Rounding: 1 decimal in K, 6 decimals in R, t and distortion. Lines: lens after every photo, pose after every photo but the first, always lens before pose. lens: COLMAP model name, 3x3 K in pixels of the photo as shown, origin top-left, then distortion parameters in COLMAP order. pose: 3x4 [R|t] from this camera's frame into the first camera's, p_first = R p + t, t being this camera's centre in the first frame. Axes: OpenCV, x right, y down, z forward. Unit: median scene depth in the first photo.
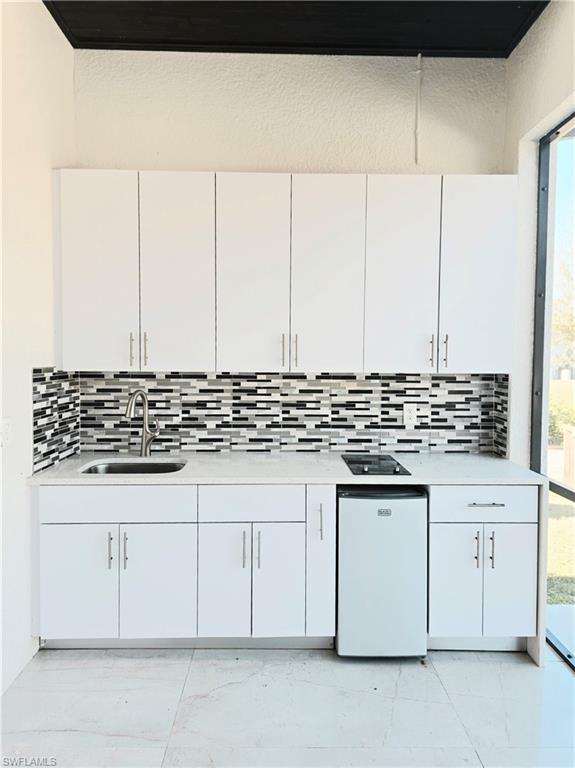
lens RADIAL K [[511.7, 0, 288.4], [0, 511.7, 379.0], [0, 0, 1]] dist [0.064346, -0.078439]
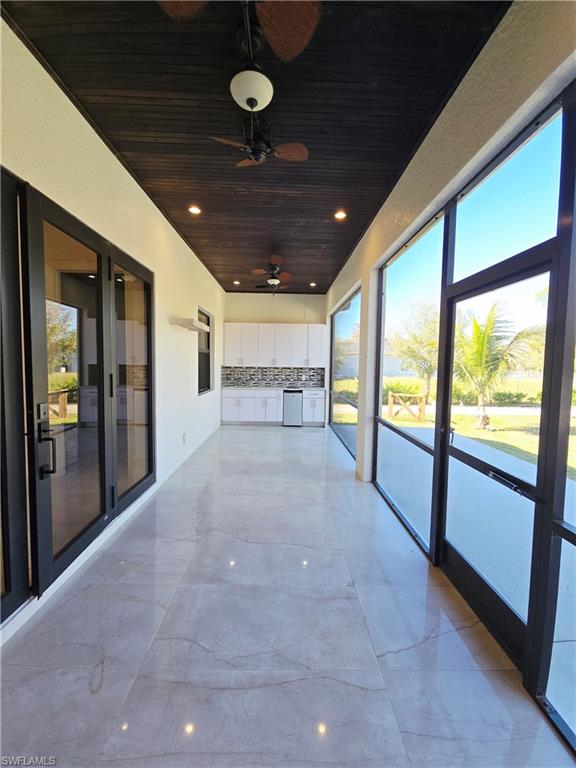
lens RADIAL K [[315.0, 0, 290.2], [0, 315.0, 383.6], [0, 0, 1]] dist [0.009613, -0.010567]
pose [[0.999941, 0.007111, 0.008229, 0.107984], [-0.007260, 0.999808, 0.018208, 0.074208], [-0.008098, -0.018267, 0.999800, -1.600752]]
